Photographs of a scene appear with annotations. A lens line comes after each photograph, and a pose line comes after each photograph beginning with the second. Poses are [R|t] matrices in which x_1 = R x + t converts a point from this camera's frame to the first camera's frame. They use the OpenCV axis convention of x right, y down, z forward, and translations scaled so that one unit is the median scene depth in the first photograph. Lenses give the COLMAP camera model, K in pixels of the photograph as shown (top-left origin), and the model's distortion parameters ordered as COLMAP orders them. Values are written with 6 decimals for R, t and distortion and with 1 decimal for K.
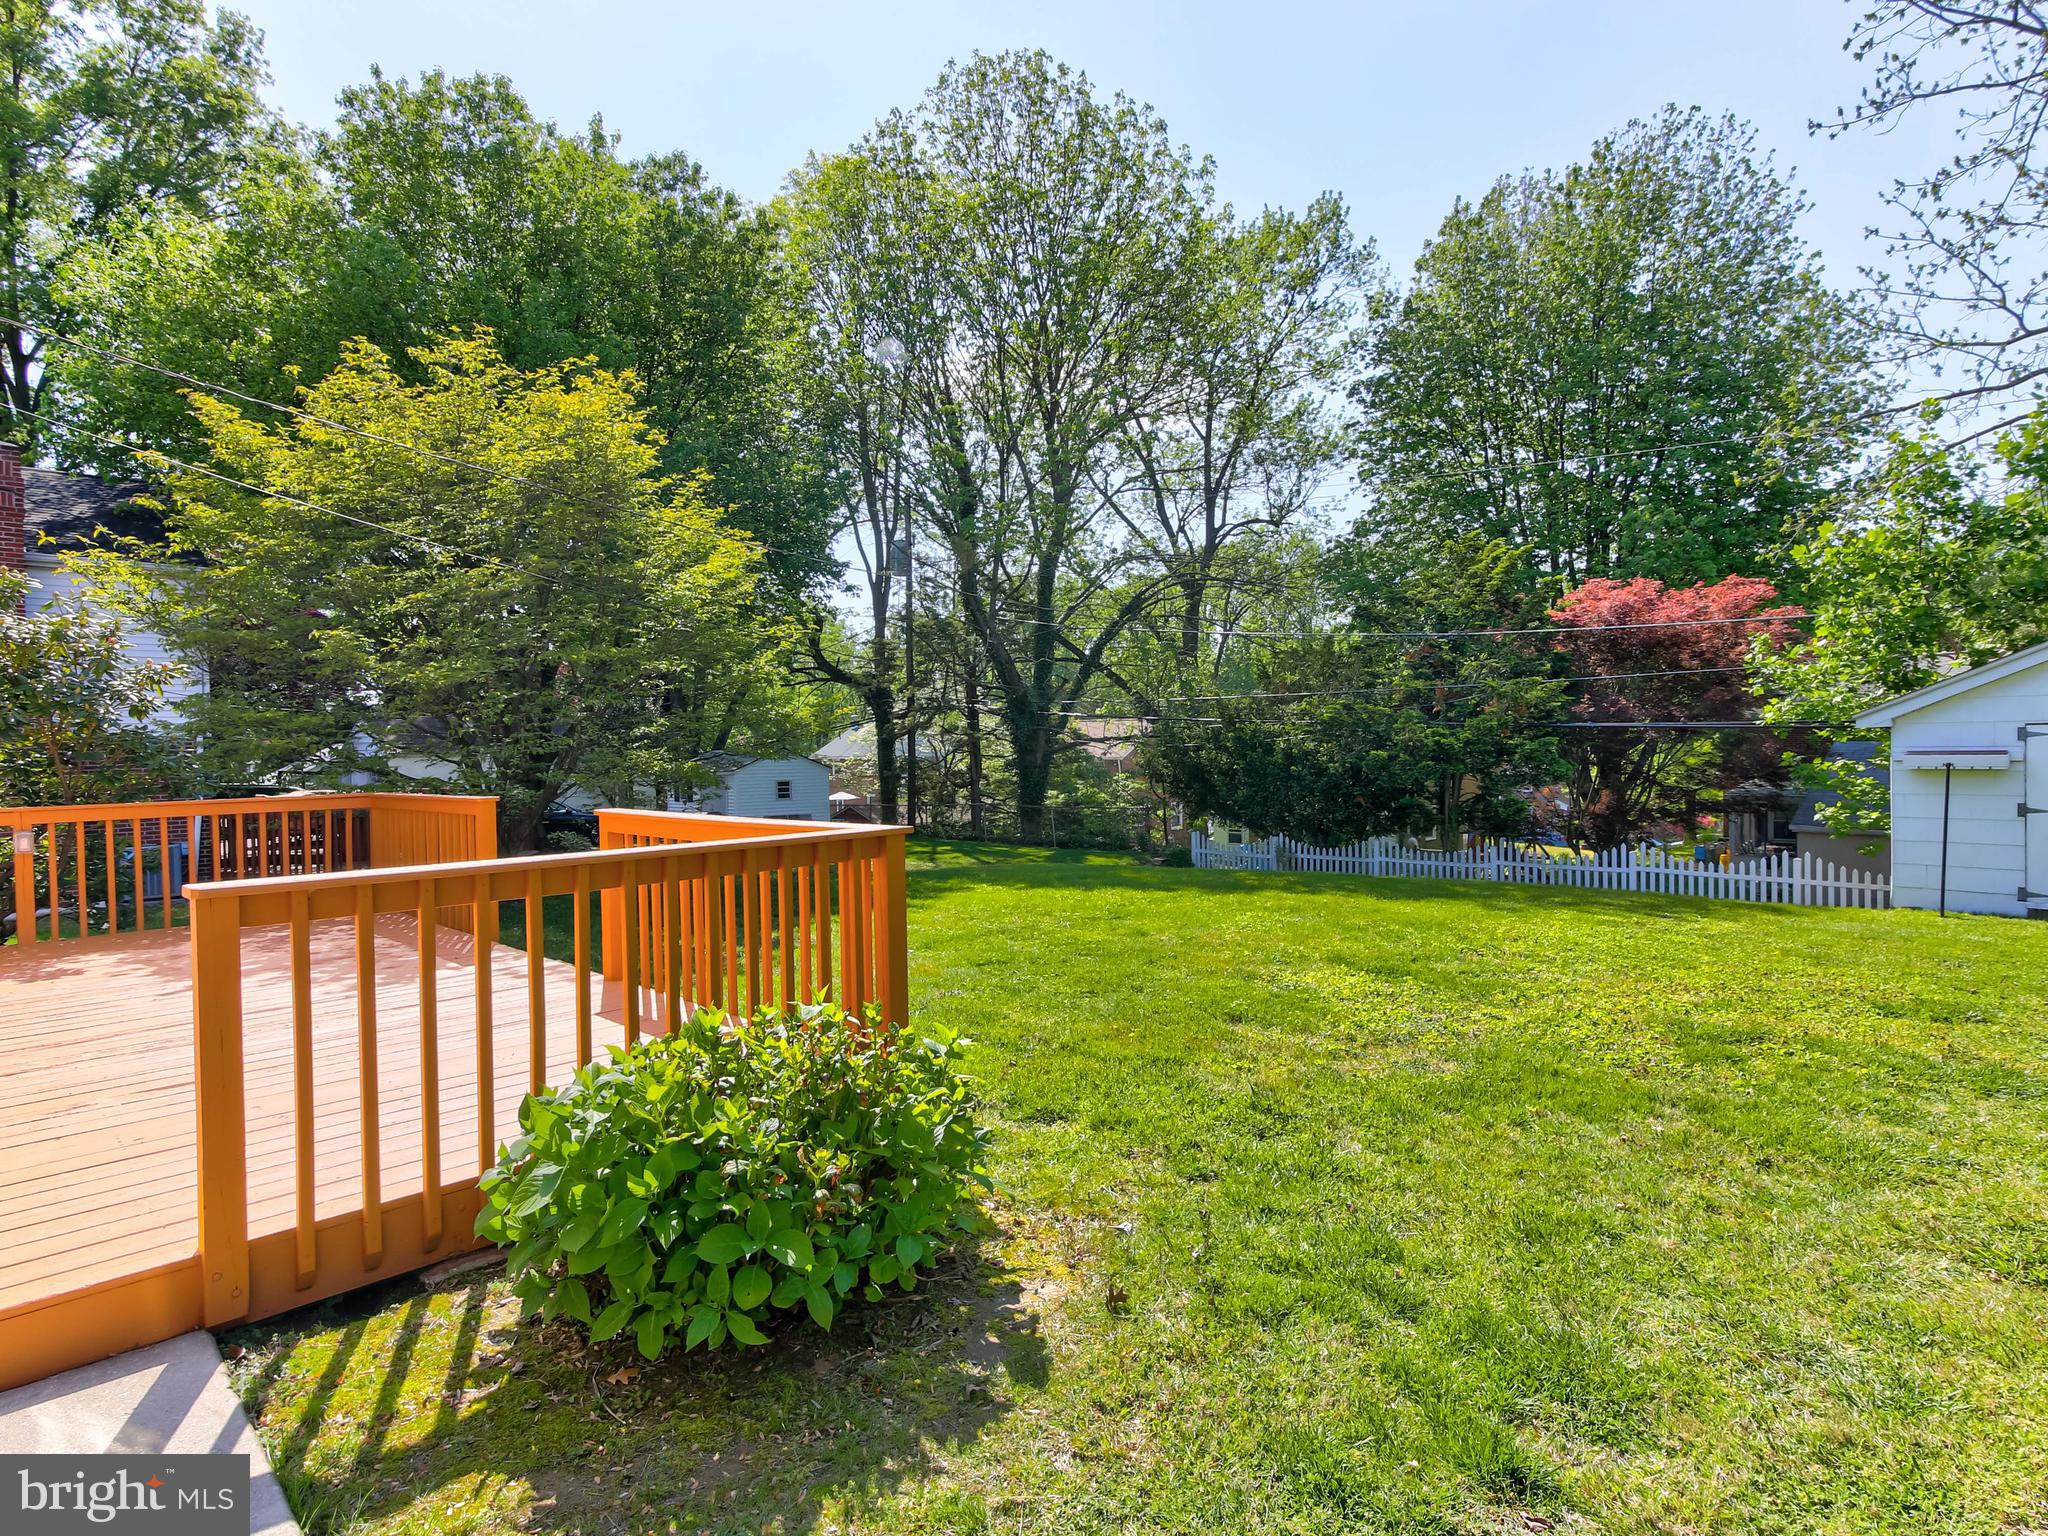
lens RADIAL K [[1066.4, 0, 1026.0], [0, 1066.4, 756.5], [0, 0, 1]] dist [-0.006279, -0.000151]
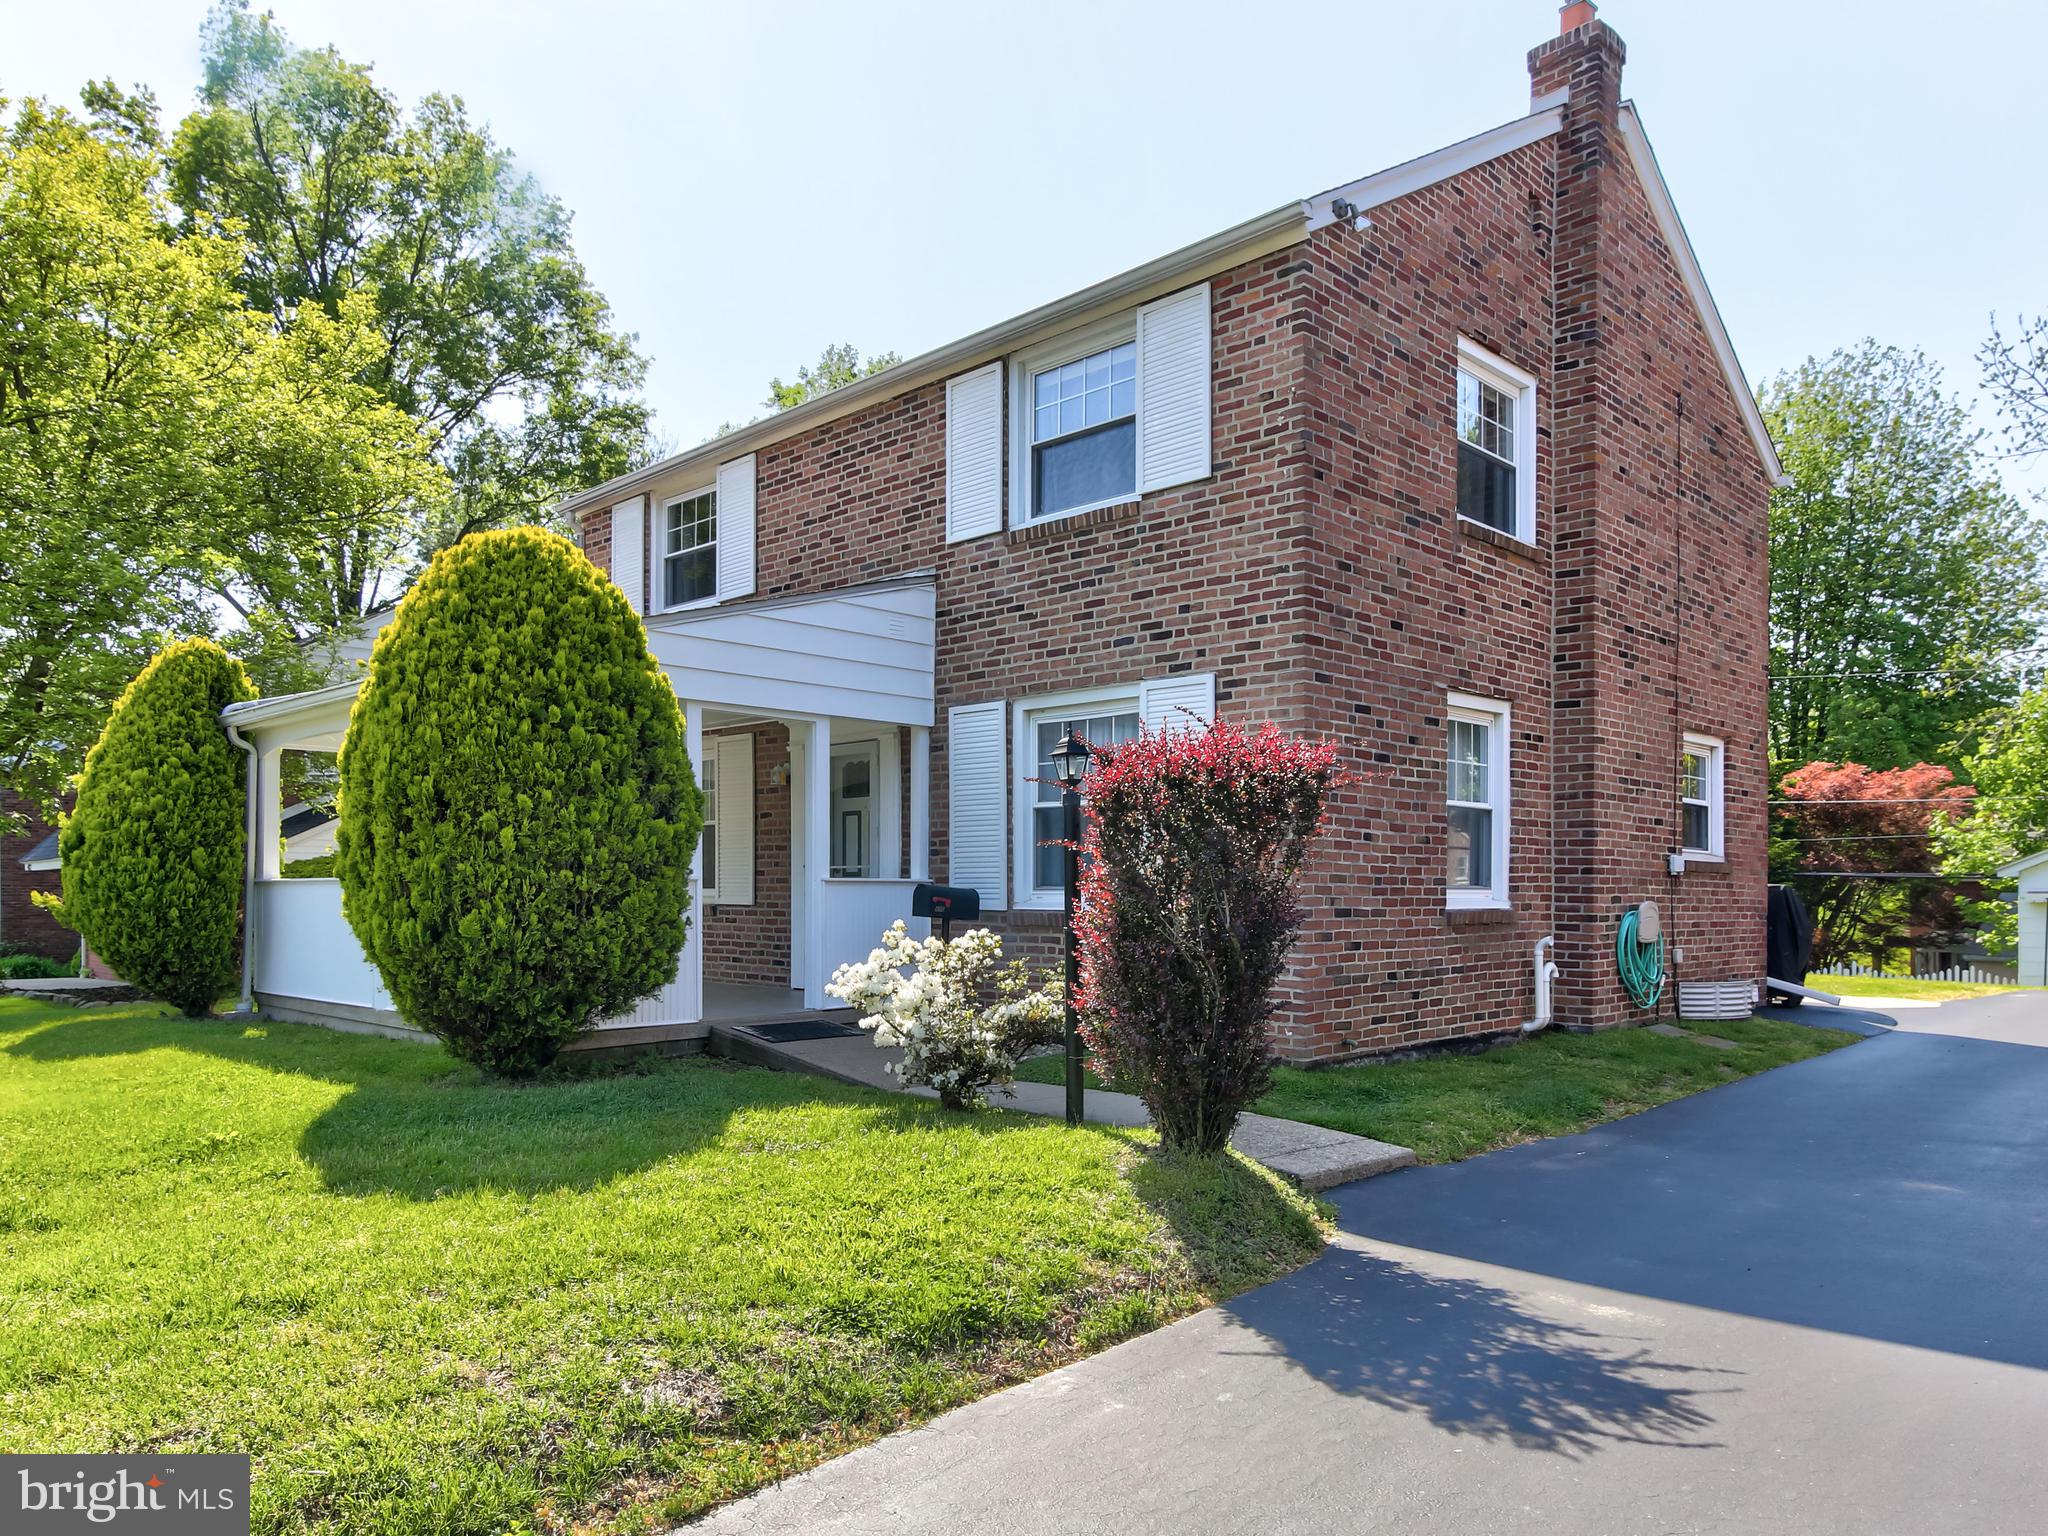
lens RADIAL K [[1412.4, 0, 980.6], [0, 1412.4, 886.6], [0, 0, 1]] dist [-0.012684, -0.001196]
pose [[0.999854, 0.016535, -0.004361, -0.501247], [-0.016607, 0.999715, -0.017164, 0.033356], [0.004076, 0.017234, 0.999843, -0.758254]]
